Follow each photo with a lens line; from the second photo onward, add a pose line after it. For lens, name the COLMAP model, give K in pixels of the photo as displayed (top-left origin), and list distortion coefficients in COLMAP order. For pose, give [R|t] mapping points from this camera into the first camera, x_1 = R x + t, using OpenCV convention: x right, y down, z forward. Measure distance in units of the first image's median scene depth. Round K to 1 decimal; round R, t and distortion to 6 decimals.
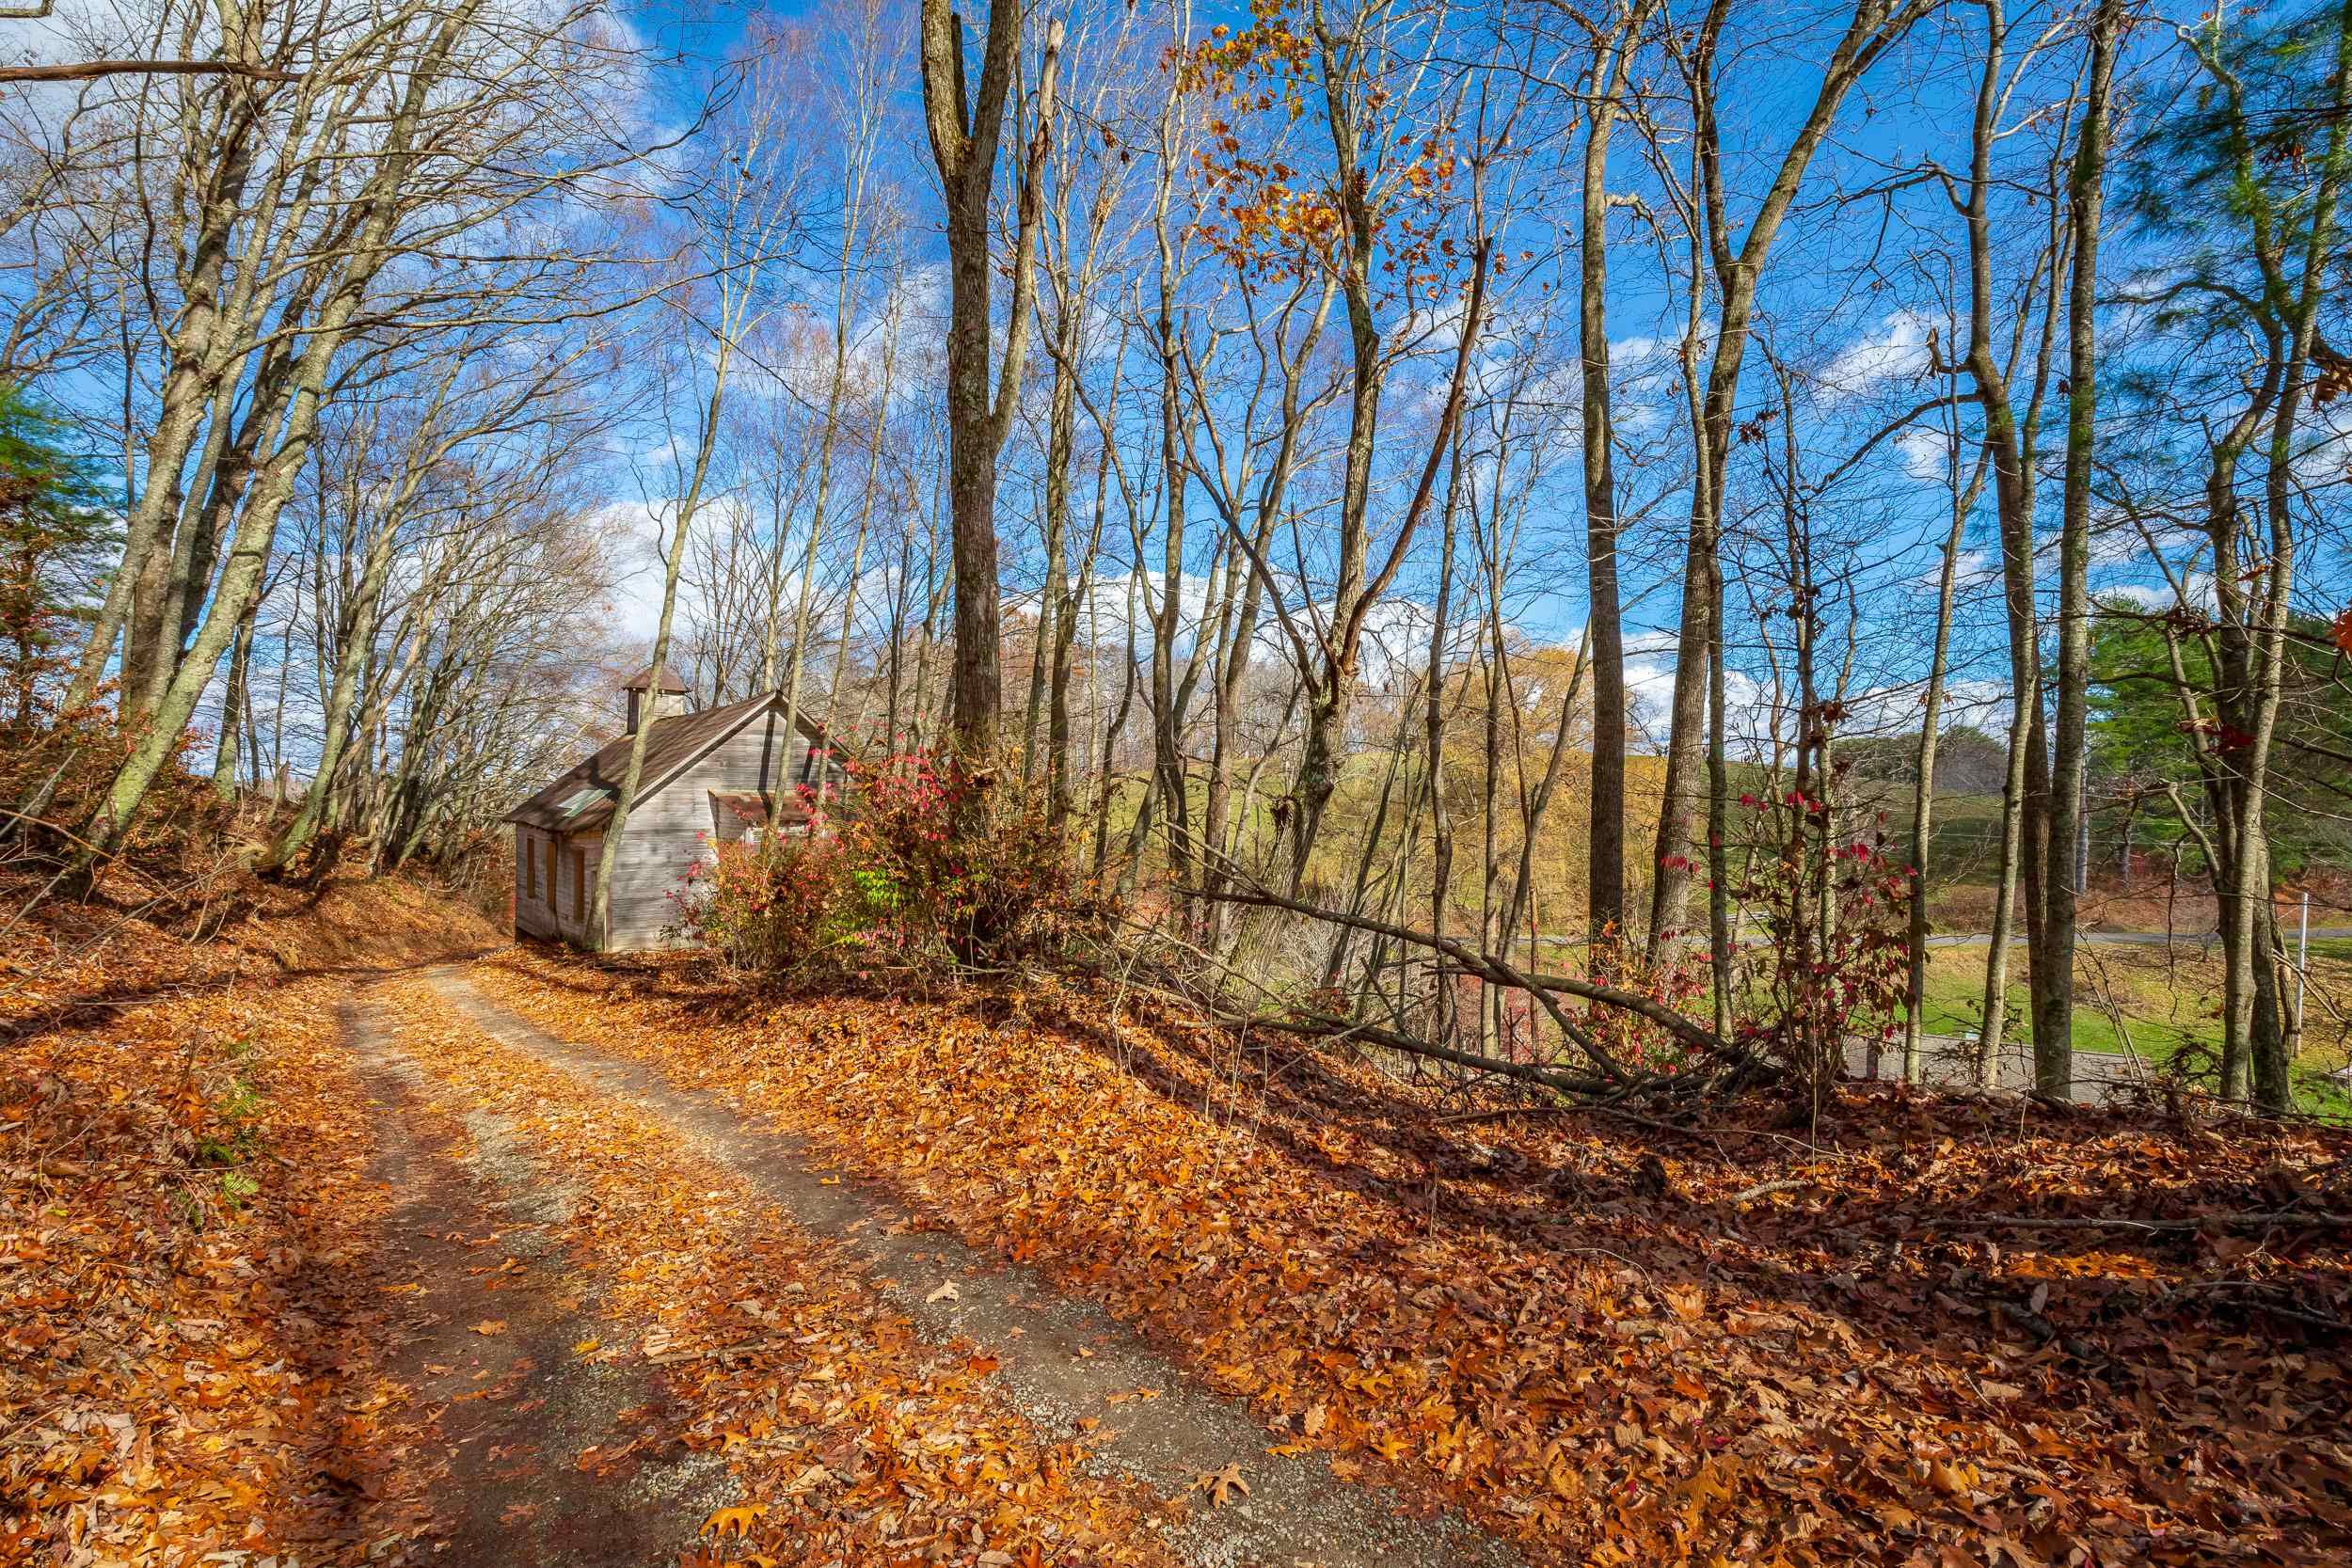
lens RADIAL K [[1081.6, 0, 1174.5], [0, 1081.6, 776.8], [0, 0, 1]] dist [0.002295, 0.000053]
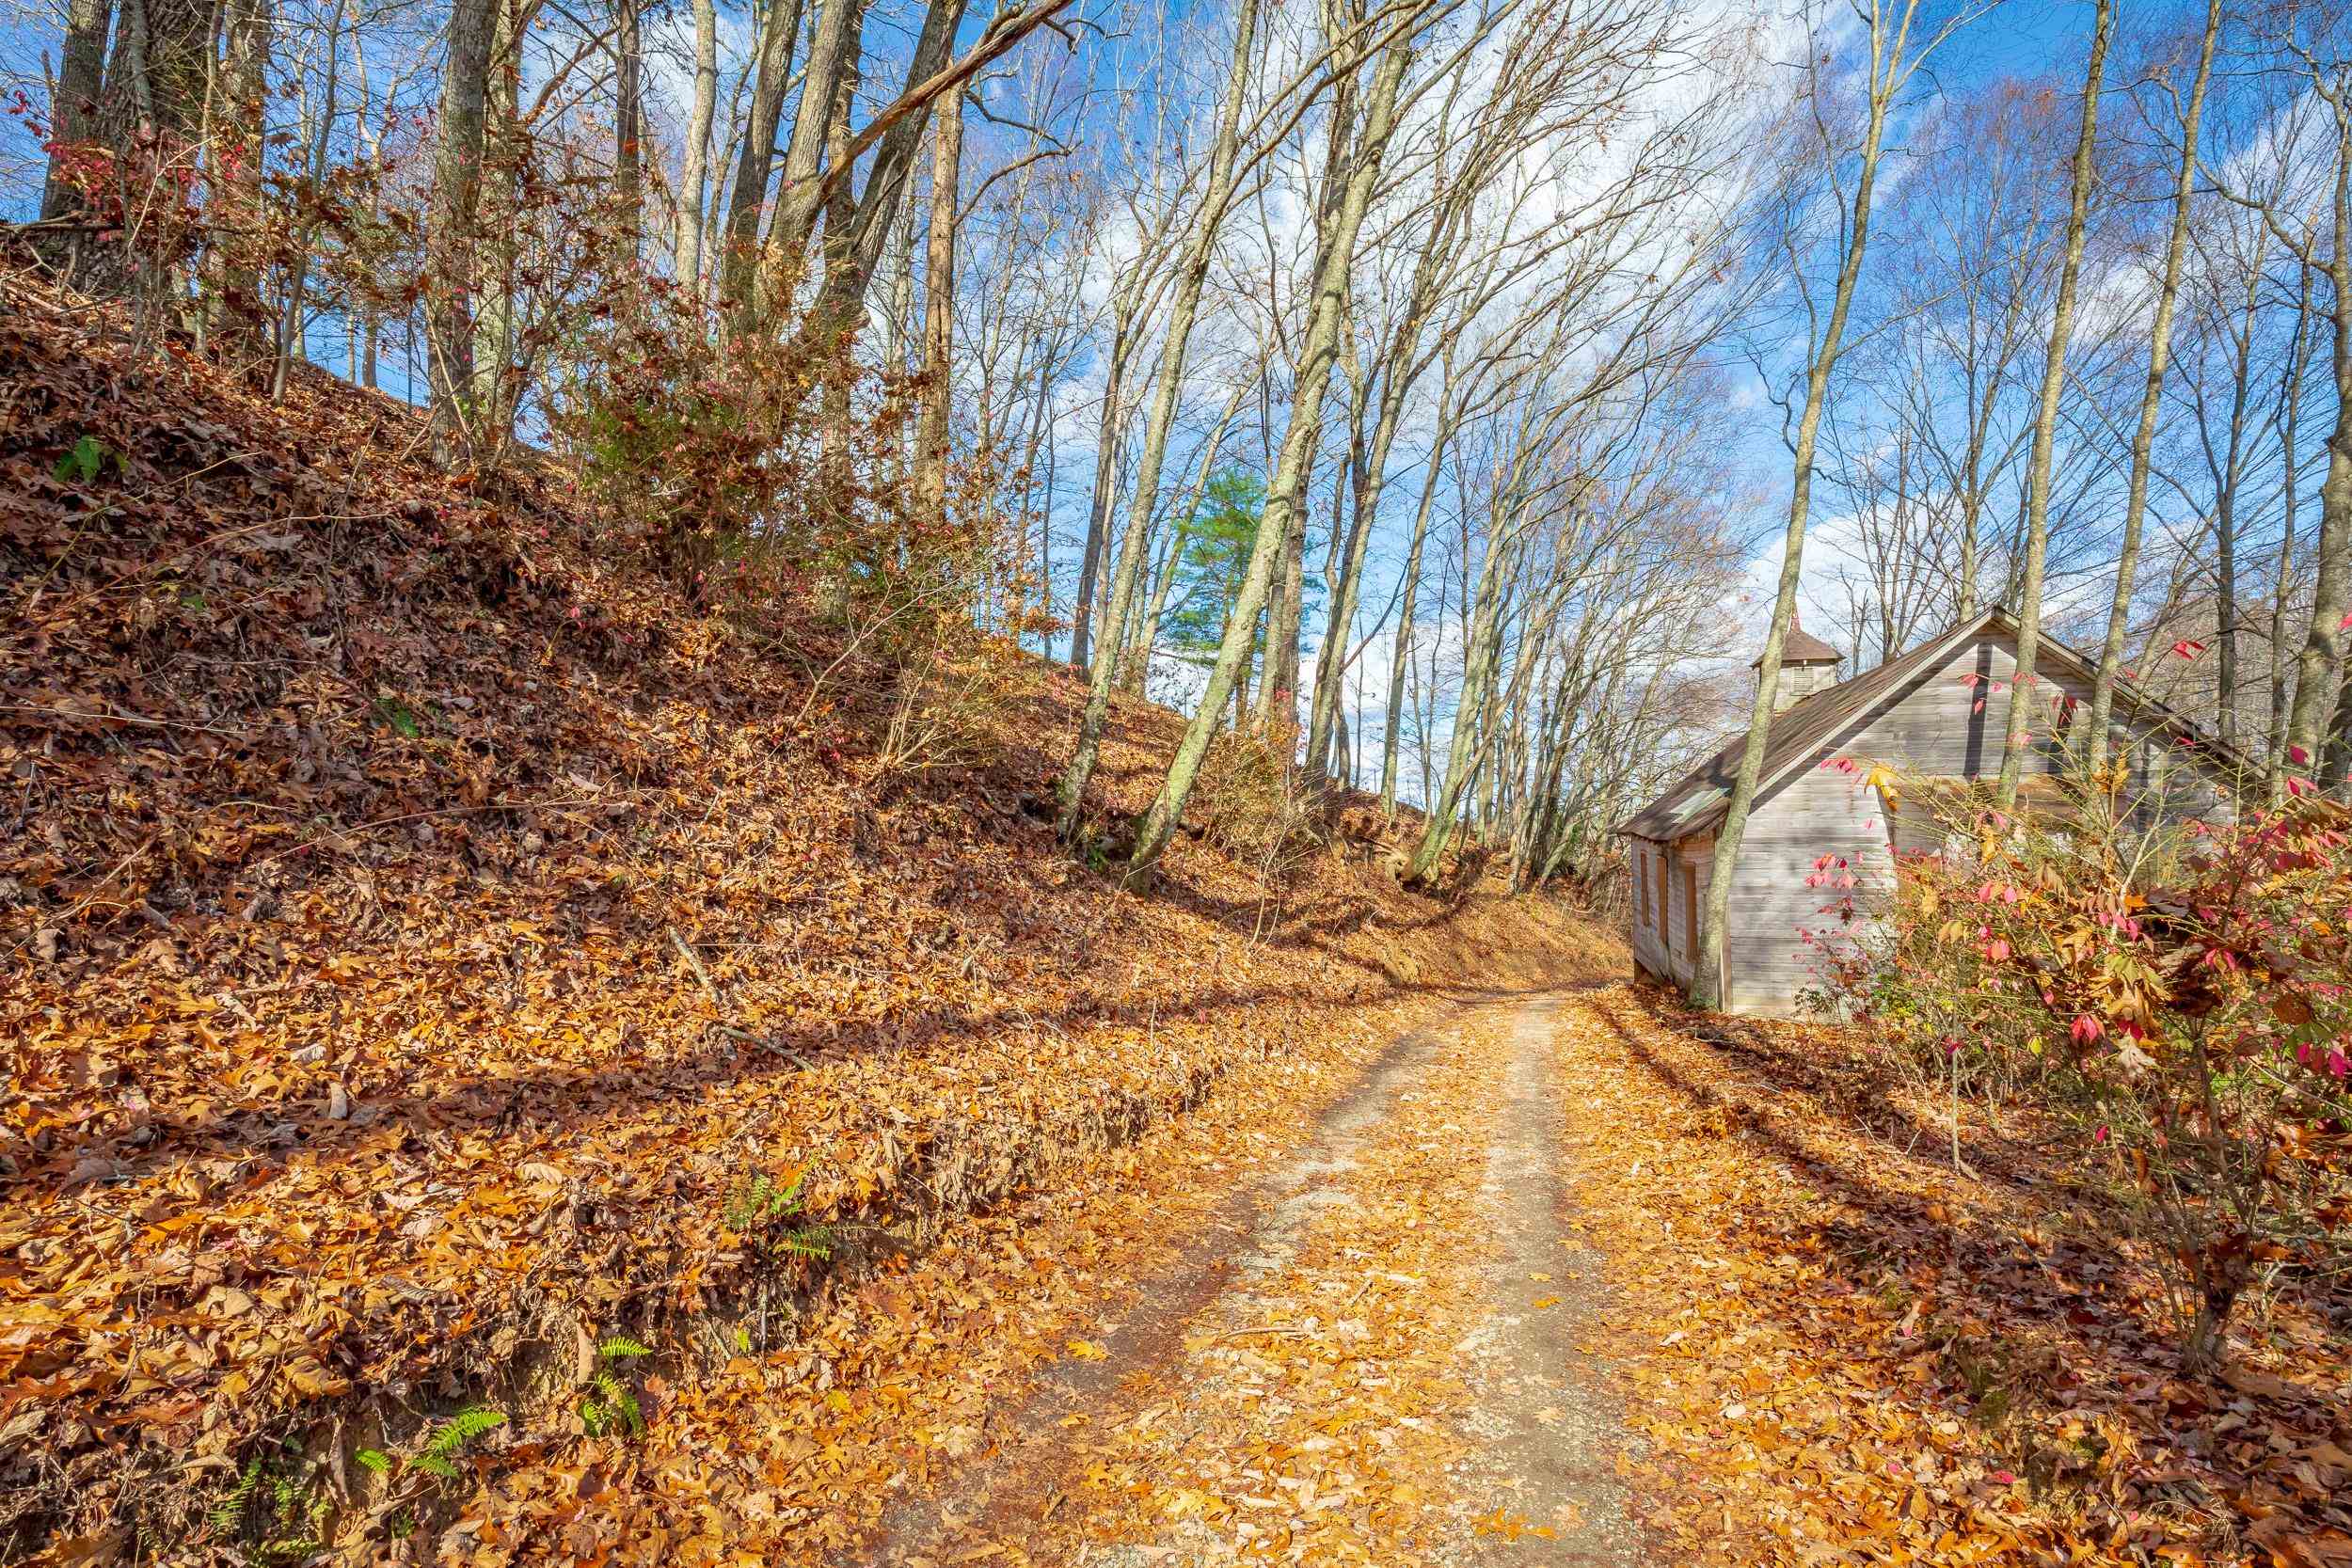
lens RADIAL K [[1081.6, 0, 1174.5], [0, 1081.6, 776.8], [0, 0, 1]] dist [0.002295, 0.000053]
pose [[0.553554, -0.040688, -0.831819, -0.128914], [0.015086, 0.999132, -0.038833, 0.031009], [0.832677, 0.008947, 0.553687, 0.303670]]
